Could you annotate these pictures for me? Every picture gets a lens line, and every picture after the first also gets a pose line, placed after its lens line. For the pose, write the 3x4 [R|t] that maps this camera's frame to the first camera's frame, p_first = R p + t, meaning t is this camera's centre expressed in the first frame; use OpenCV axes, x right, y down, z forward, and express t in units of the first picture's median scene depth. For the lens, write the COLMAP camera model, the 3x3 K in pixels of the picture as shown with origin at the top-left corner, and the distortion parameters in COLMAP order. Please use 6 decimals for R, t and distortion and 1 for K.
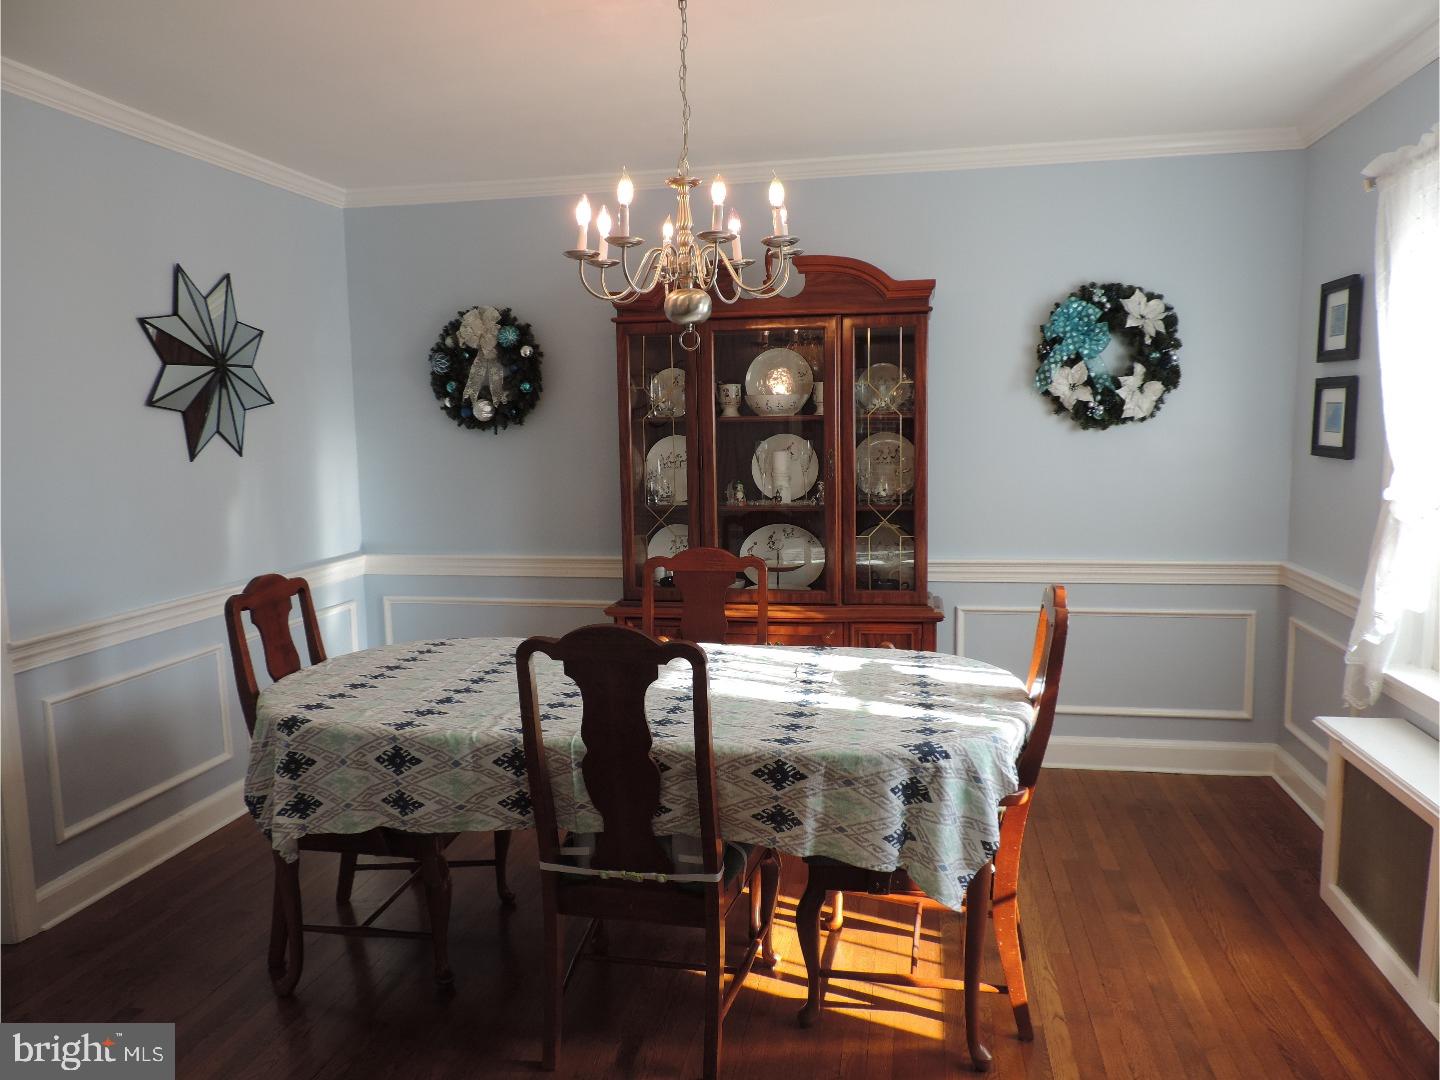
lens RADIAL K [[1020.7, 0, 724.3], [0, 1020.7, 541.0], [0, 0, 1]] dist [-0.030708, -0.000556]
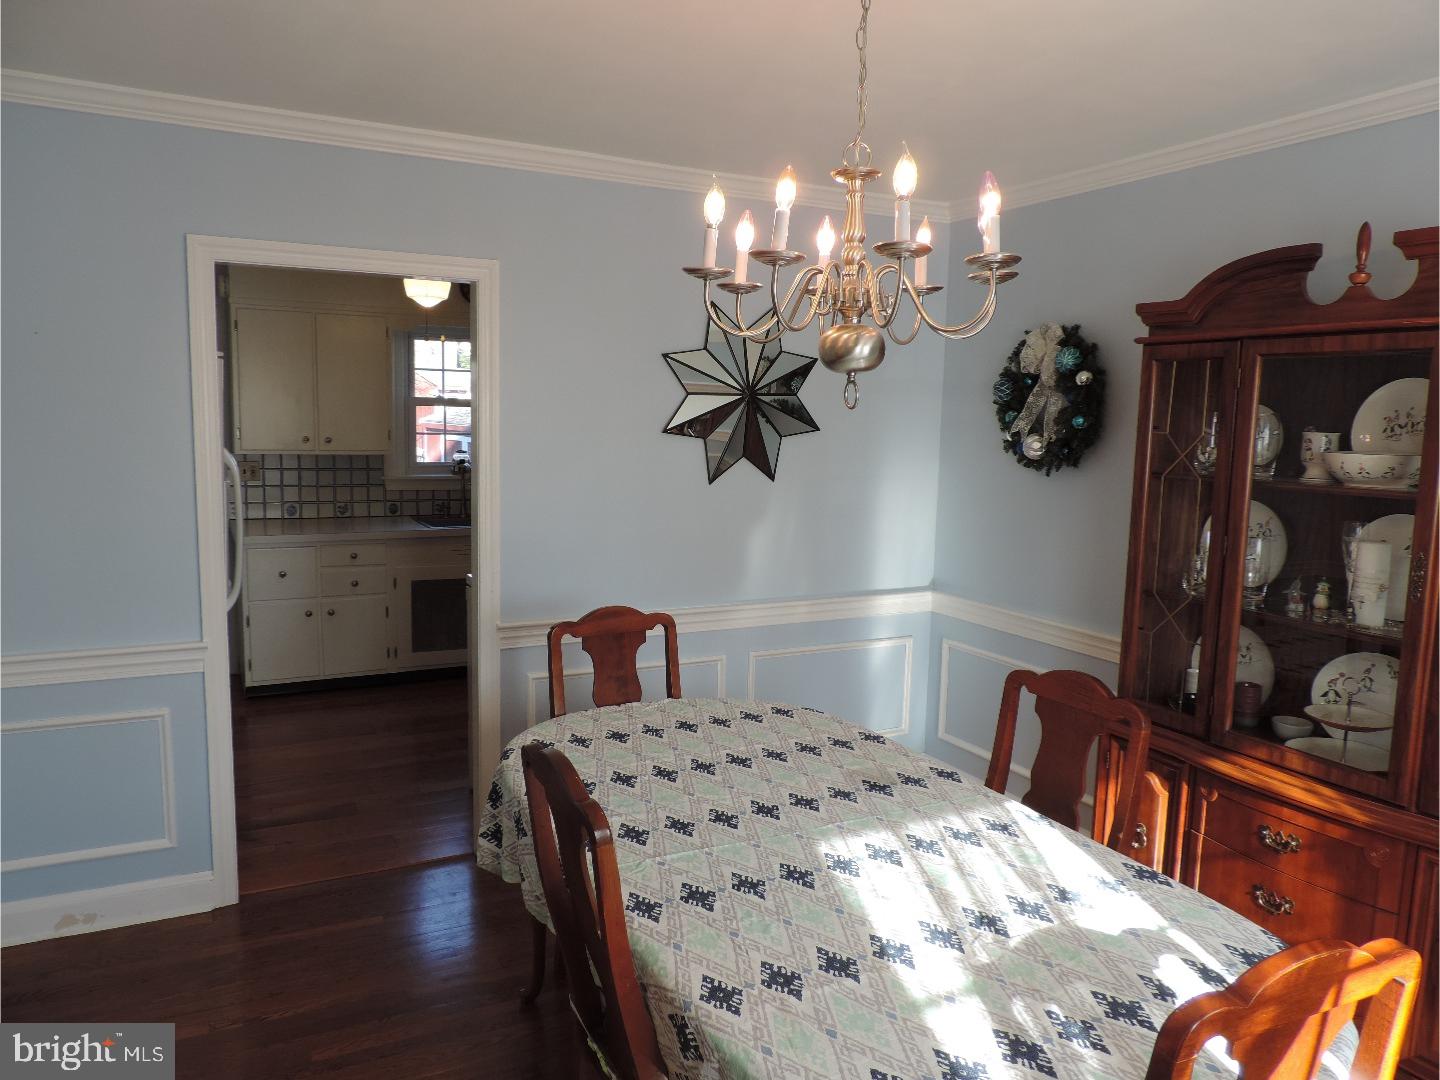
lens RADIAL K [[1020.7, 0, 719.9], [0, 1020.7, 537.9], [0, 0, 1]] dist [-0.030708, -0.000556]
pose [[0.613371, 0.124163, -0.779974, 0.273942], [-0.122727, 0.990553, 0.061172, -0.073822], [0.780202, 0.058203, 0.622815, 0.276721]]
